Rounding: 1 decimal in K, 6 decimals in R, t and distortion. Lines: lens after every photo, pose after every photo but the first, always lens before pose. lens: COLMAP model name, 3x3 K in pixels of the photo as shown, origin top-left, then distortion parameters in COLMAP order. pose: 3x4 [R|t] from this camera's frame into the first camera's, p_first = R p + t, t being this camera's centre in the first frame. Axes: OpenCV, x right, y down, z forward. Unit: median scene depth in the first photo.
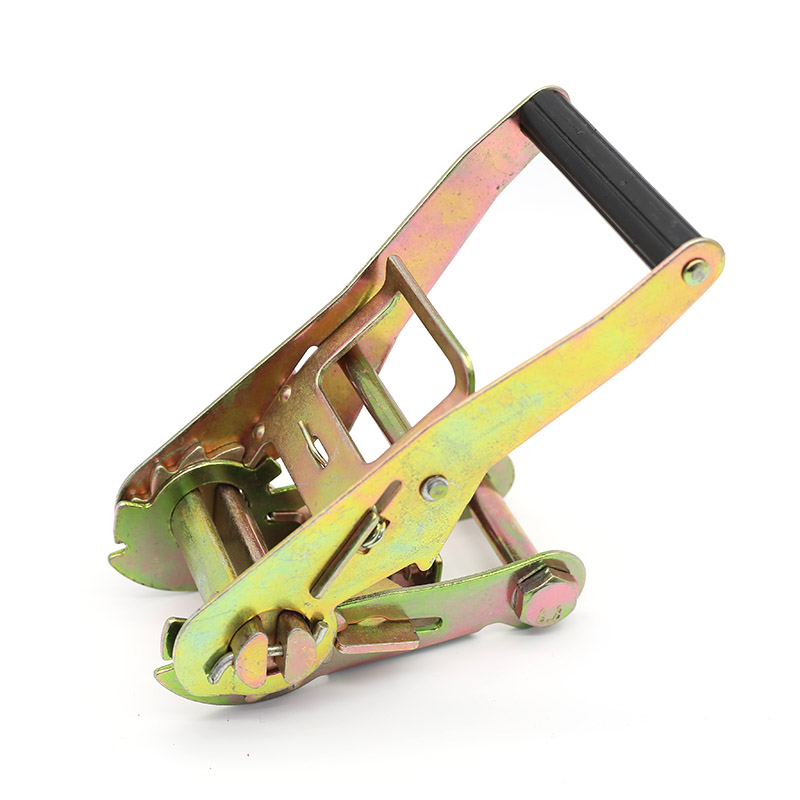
lens RADIAL K [[1918.6, 0, 400.0], [0, 1918.6, 400.0], [0, 0, 1]] dist [0.016661, -0.076286]
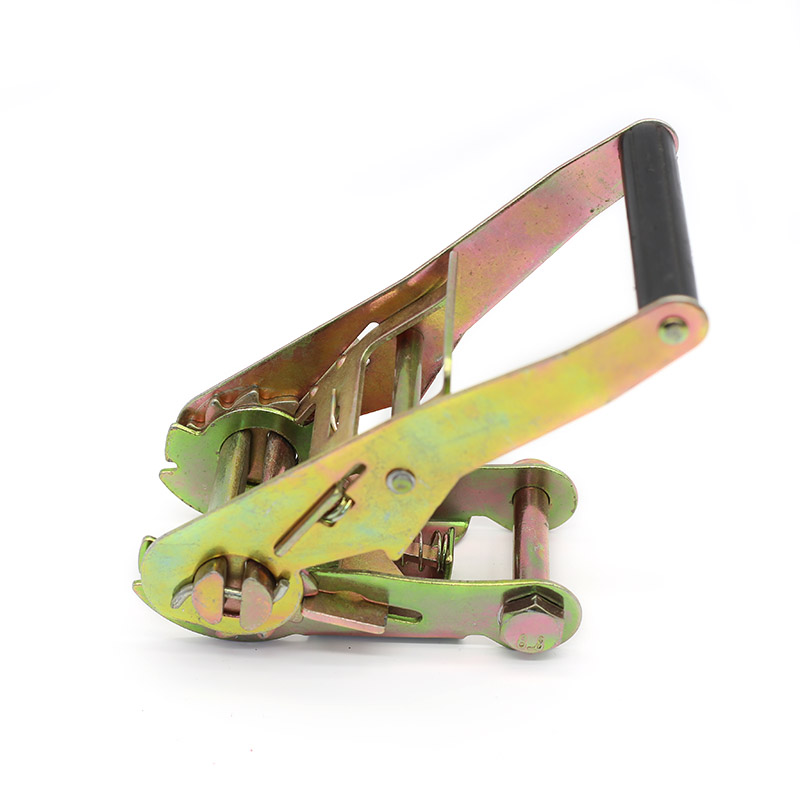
lens RADIAL K [[1918.6, 0, 400.0], [0, 1918.6, 400.0], [0, 0, 1]] dist [0.016661, -0.076286]
pose [[0.914229, 0.245400, -0.322434, 0.325125], [-0.242794, 0.968842, 0.048954, -0.043837], [0.324401, 0.033529, 0.945325, 0.042343]]
